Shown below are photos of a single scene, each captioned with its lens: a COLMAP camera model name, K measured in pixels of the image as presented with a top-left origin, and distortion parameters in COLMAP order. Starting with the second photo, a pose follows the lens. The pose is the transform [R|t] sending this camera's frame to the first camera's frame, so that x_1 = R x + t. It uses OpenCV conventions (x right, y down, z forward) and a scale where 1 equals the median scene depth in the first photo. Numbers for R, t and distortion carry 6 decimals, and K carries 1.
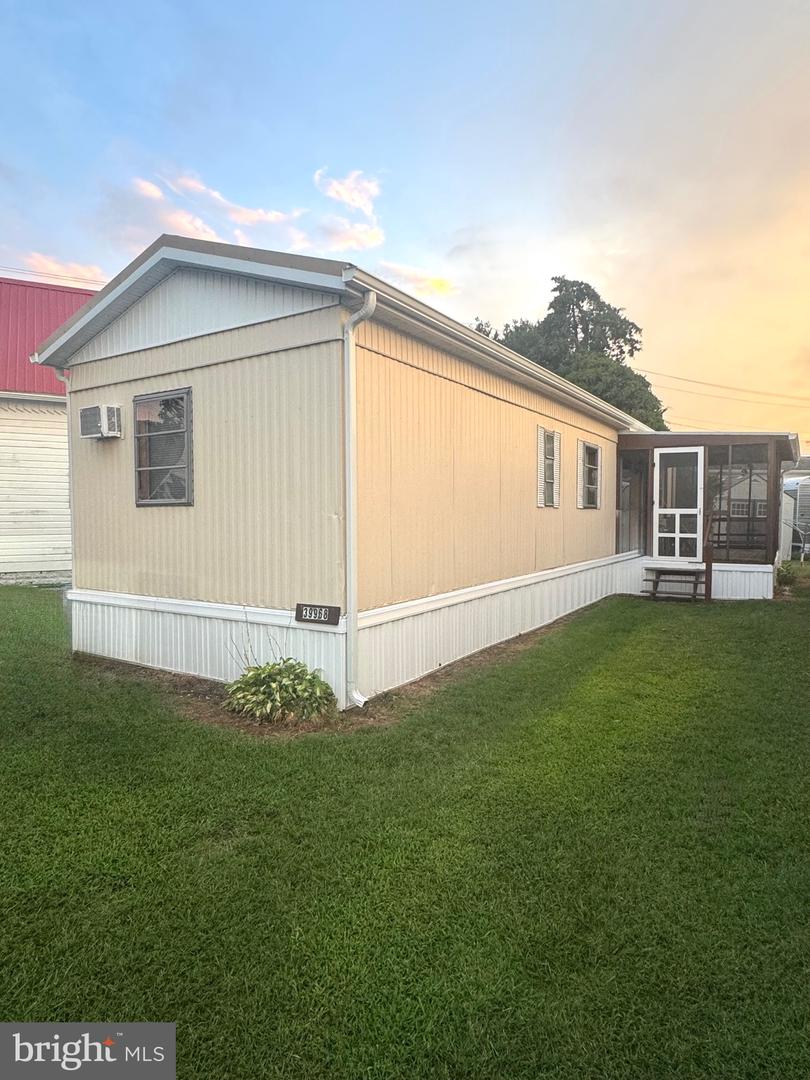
lens RADIAL K [[632.8, 0, 404.2], [0, 632.8, 539.8], [0, 0, 1]] dist [0.006342, -0.001502]
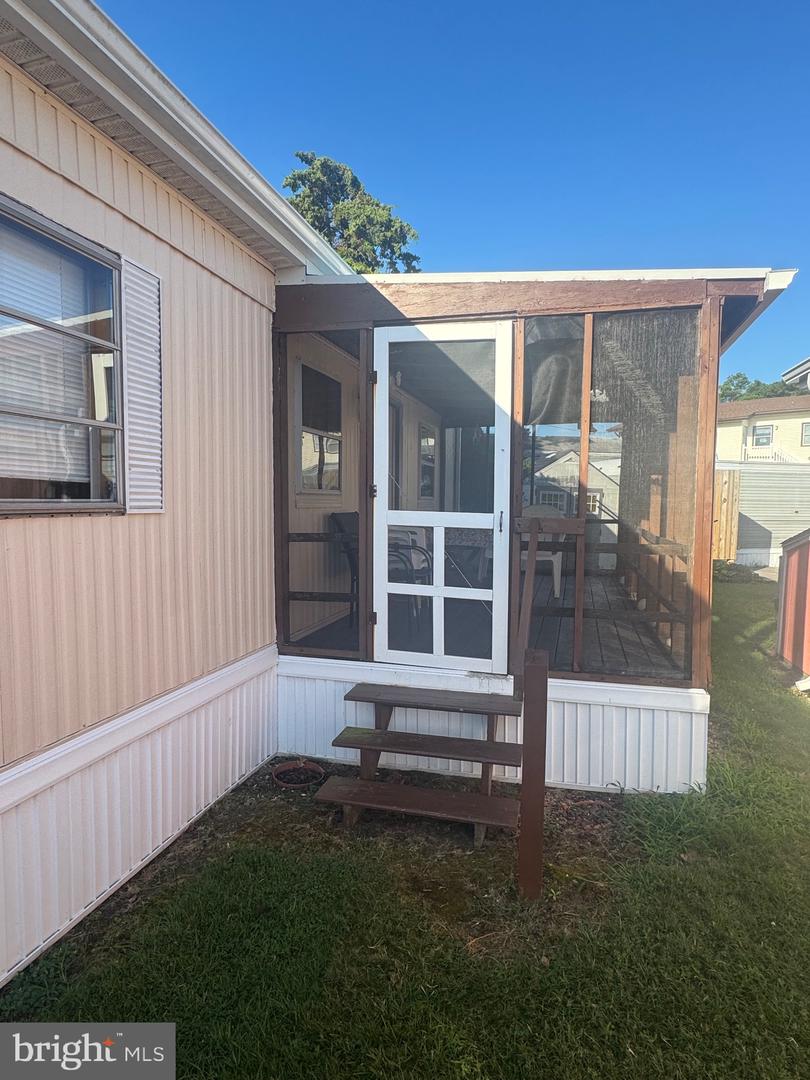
lens RADIAL K [[605.4, 0, 400.9], [0, 605.4, 539.1], [0, 0, 1]] dist [-0.002055, 0.002448]
pose [[0.960684, -0.008579, 0.277513, 0.323059], [0.000680, 0.999592, 0.028545, -0.043397], [-0.277644, -0.027234, 0.960298, 0.698852]]
